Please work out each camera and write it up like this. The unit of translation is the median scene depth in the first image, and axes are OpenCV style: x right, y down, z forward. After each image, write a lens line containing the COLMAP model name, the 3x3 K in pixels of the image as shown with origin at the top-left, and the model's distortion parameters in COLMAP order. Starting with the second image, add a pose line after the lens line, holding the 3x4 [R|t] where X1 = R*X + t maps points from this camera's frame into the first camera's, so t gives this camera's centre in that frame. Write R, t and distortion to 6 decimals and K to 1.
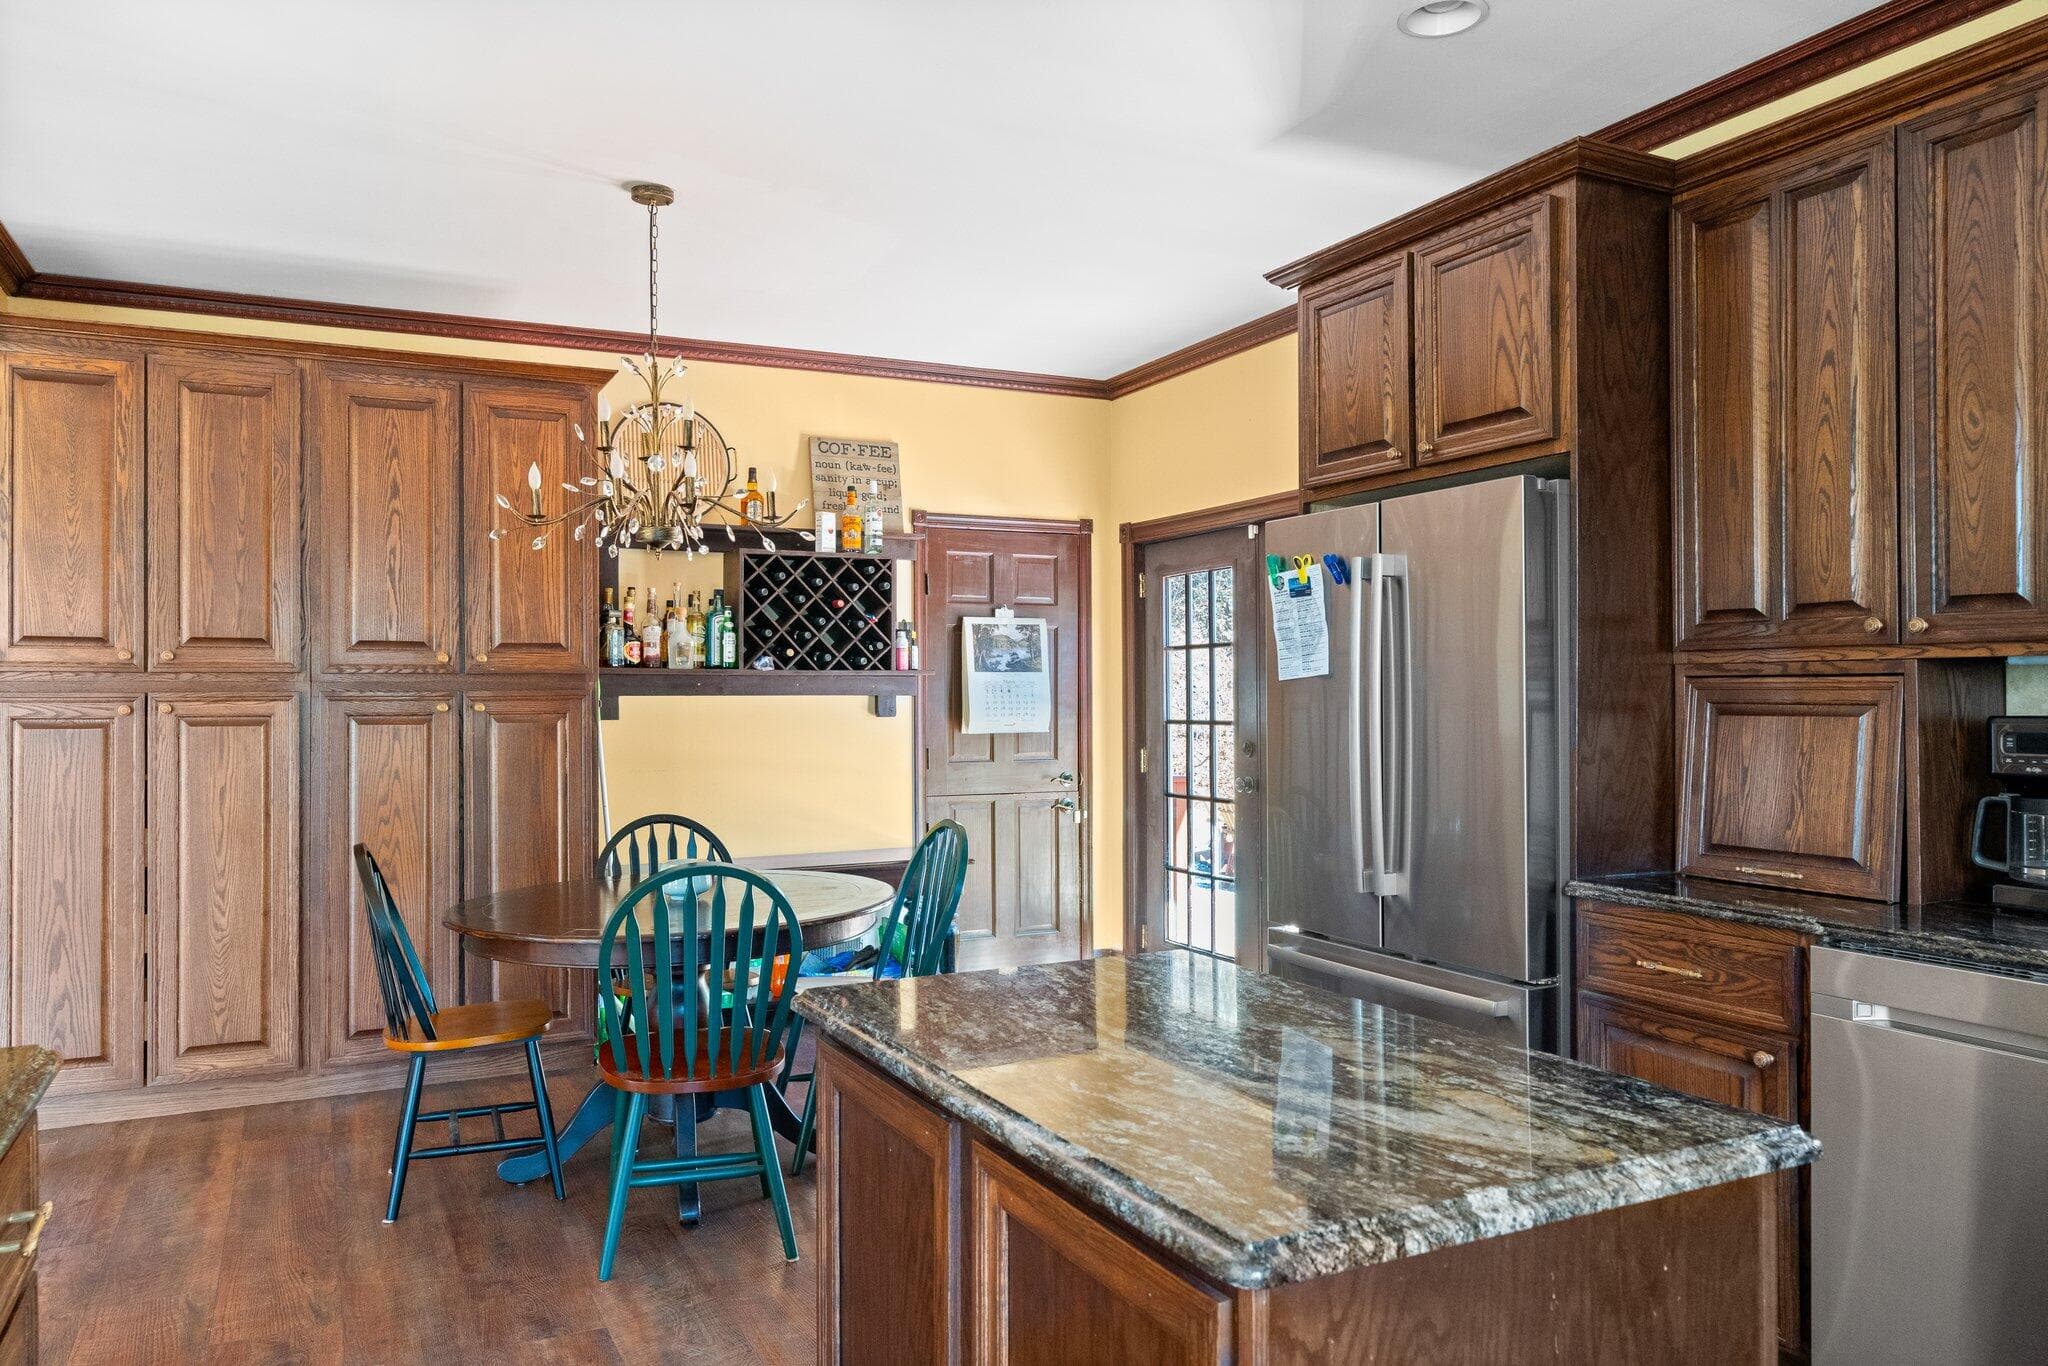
lens RADIAL K [[1416.4, 0, 1043.0], [0, 1416.4, 689.0], [0, 0, 1]] dist [-0.003297, 0.002935]
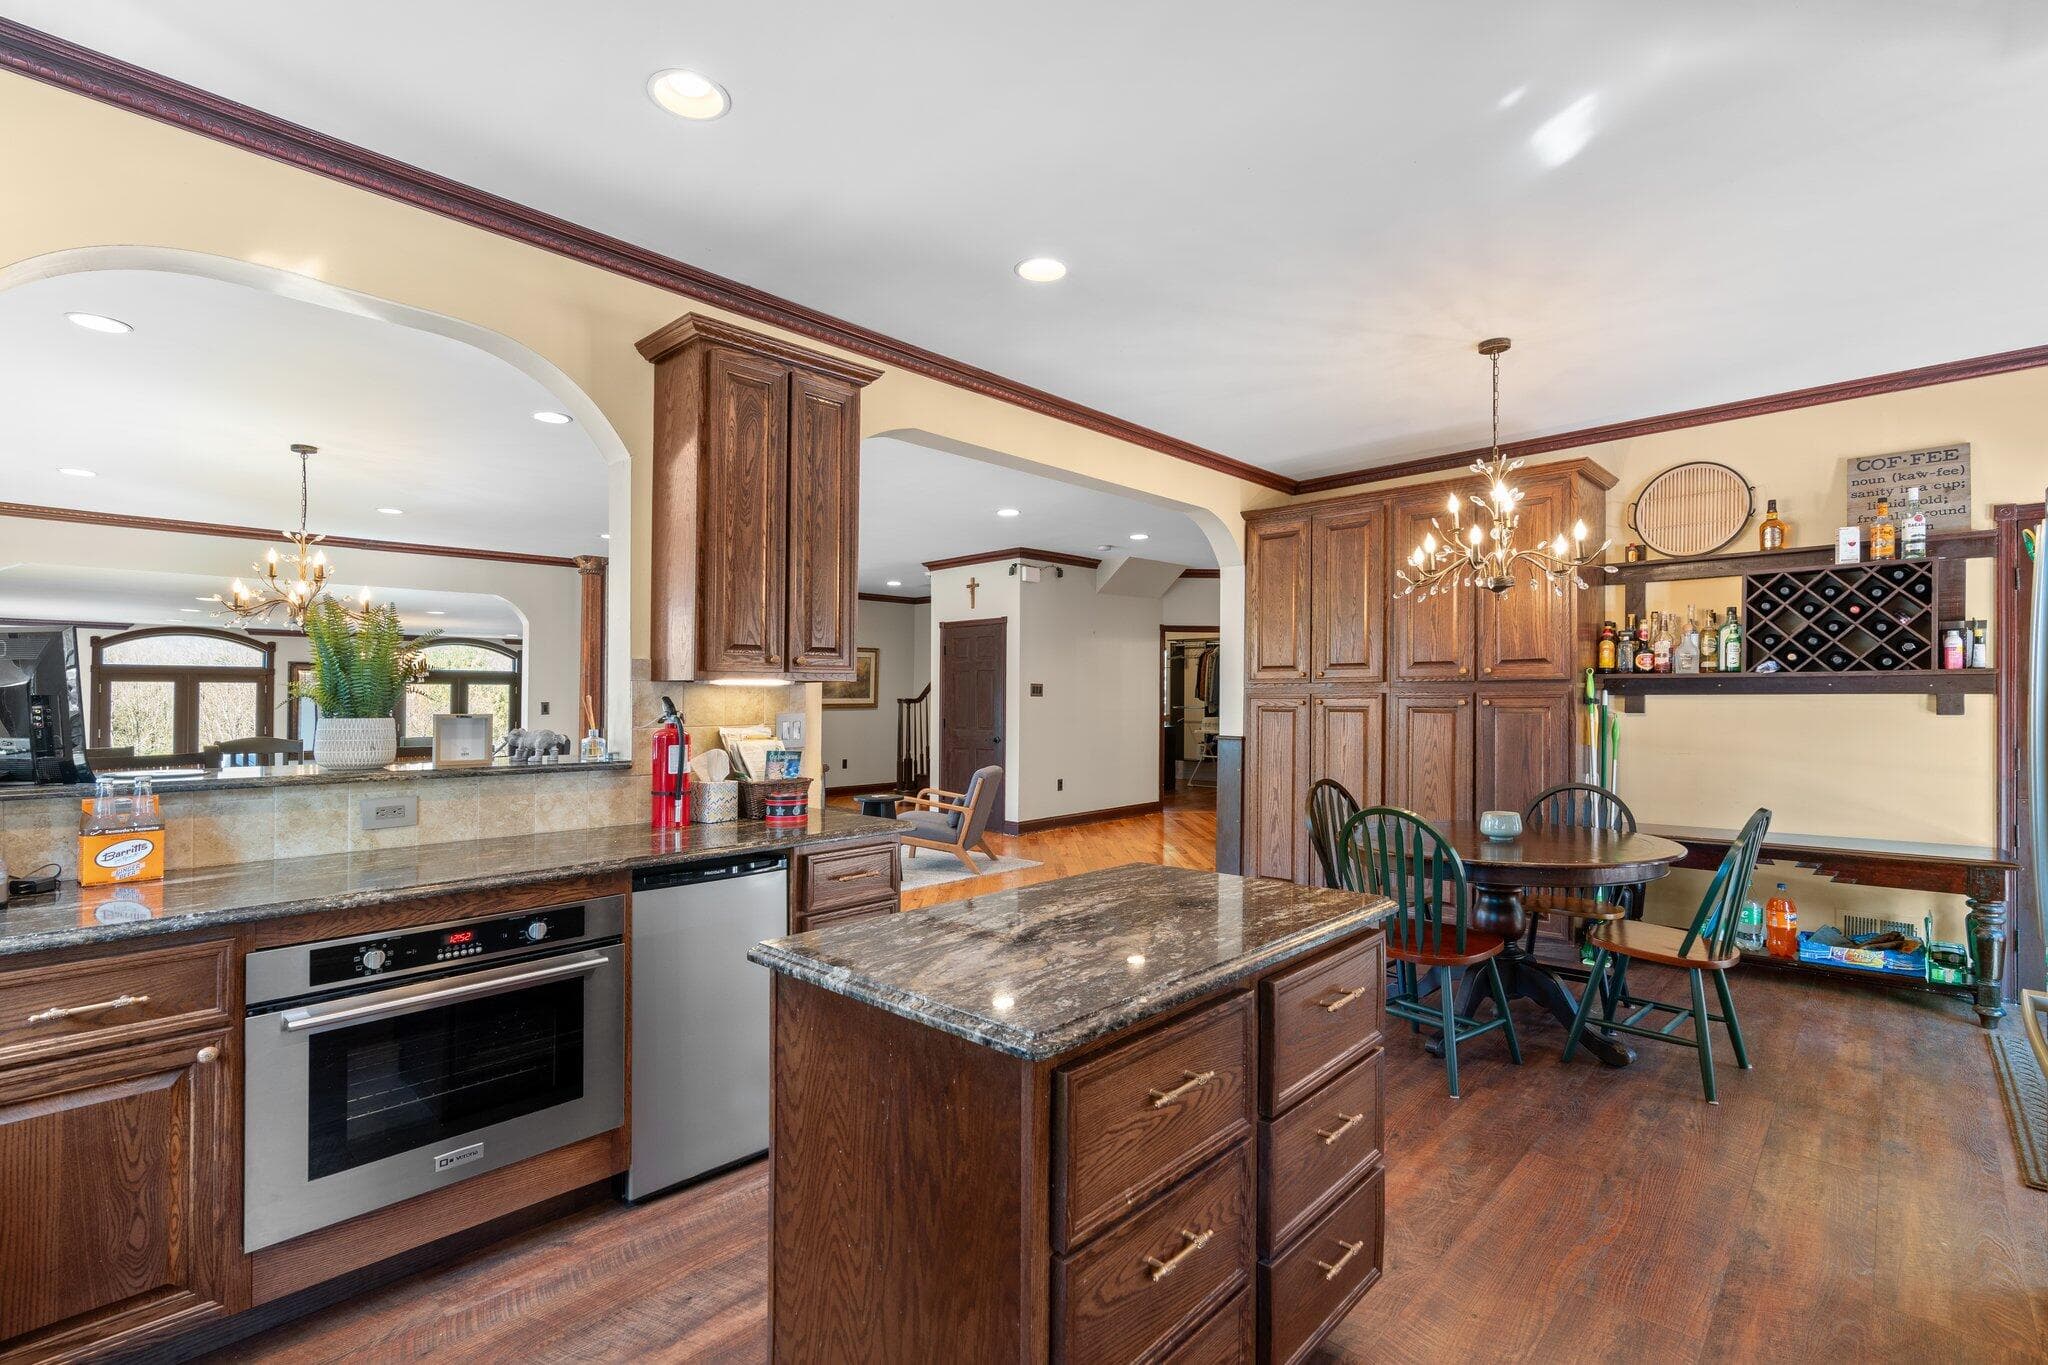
lens RADIAL K [[922.6, 0, 1019.6], [0, 922.6, 681.4], [0, 0, 1]] dist [0.002600, -0.000148]
pose [[0.349132, -0.013268, -0.936980, 0.367980], [0.007192, 0.999908, -0.011480, -0.002307], [0.937046, -0.002731, 0.349196, 0.189281]]
